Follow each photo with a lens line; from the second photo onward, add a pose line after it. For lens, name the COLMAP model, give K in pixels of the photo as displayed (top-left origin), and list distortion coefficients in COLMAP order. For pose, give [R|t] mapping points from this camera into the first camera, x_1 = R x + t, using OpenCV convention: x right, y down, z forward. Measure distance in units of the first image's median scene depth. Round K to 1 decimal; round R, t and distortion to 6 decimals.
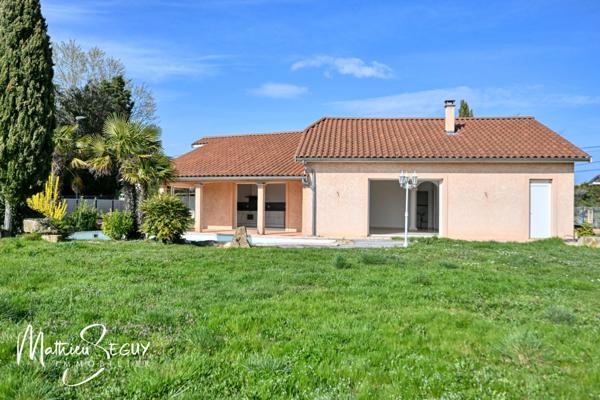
lens RADIAL K [[514.6, 0, 299.1], [0, 514.6, 199.1], [0, 0, 1]] dist [-0.000751, -0.004824]
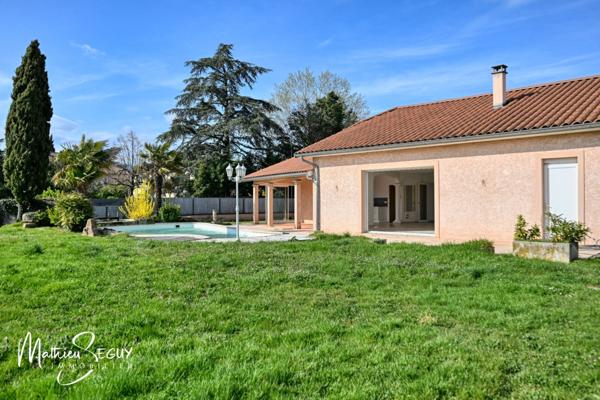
lens RADIAL K [[475.3, 0, 304.3], [0, 475.3, 190.0], [0, 0, 1]] dist [0.001035, -0.016019]
pose [[0.774103, -0.028697, -0.632409, 0.608554], [0.019604, 0.999580, -0.021363, 0.011759], [0.632756, 0.004139, 0.774340, 0.279064]]
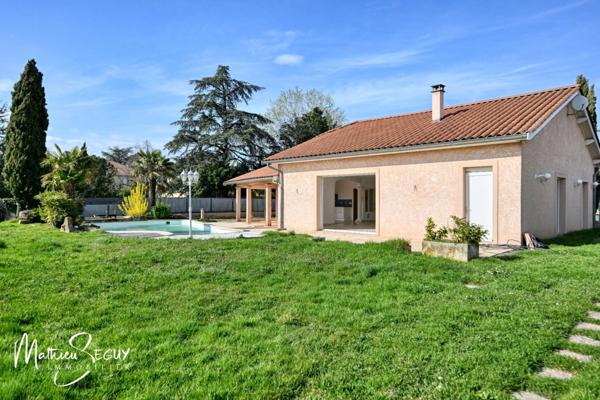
lens RADIAL K [[403.7, 0, 306.0], [0, 403.7, 194.8], [0, 0, 1]] dist [-0.002156, 0.007512]
pose [[0.772471, -0.016438, -0.634838, 0.659261], [0.011519, 0.999863, -0.011874, 0.008492], [0.634946, 0.001860, 0.772554, 0.351608]]
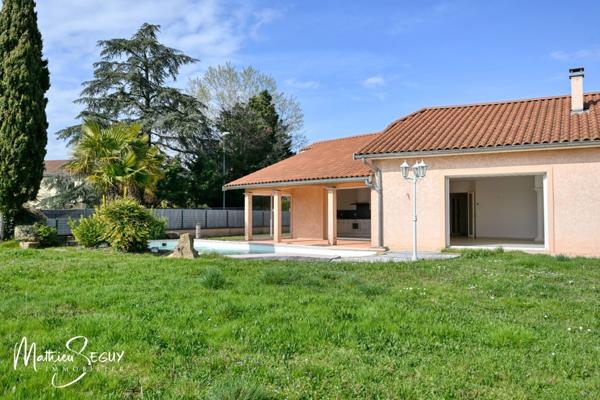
lens RADIAL K [[514.6, 0, 300.3], [0, 514.6, 200.5], [0, 0, 1]] dist [-0.000751, -0.004824]
pose [[0.920545, -0.024908, -0.389841, 0.244696], [0.017235, 0.999583, -0.023168, 0.013343], [0.390256, 0.014609, 0.920591, 0.177330]]
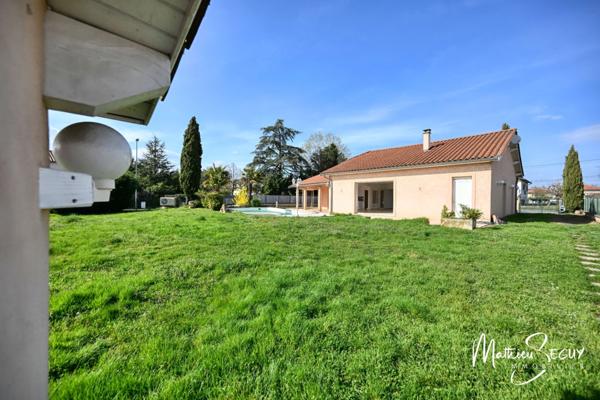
lens RADIAL K [[236.3, 0, 302.3], [0, 236.3, 197.7], [0, 0, 1]] dist [-0.002303, 0.000039]
pose [[0.743666, -0.004845, -0.668534, 0.573368], [0.005455, 0.999984, -0.001180, 0.015619], [0.668530, -0.002769, 0.743680, 0.251264]]
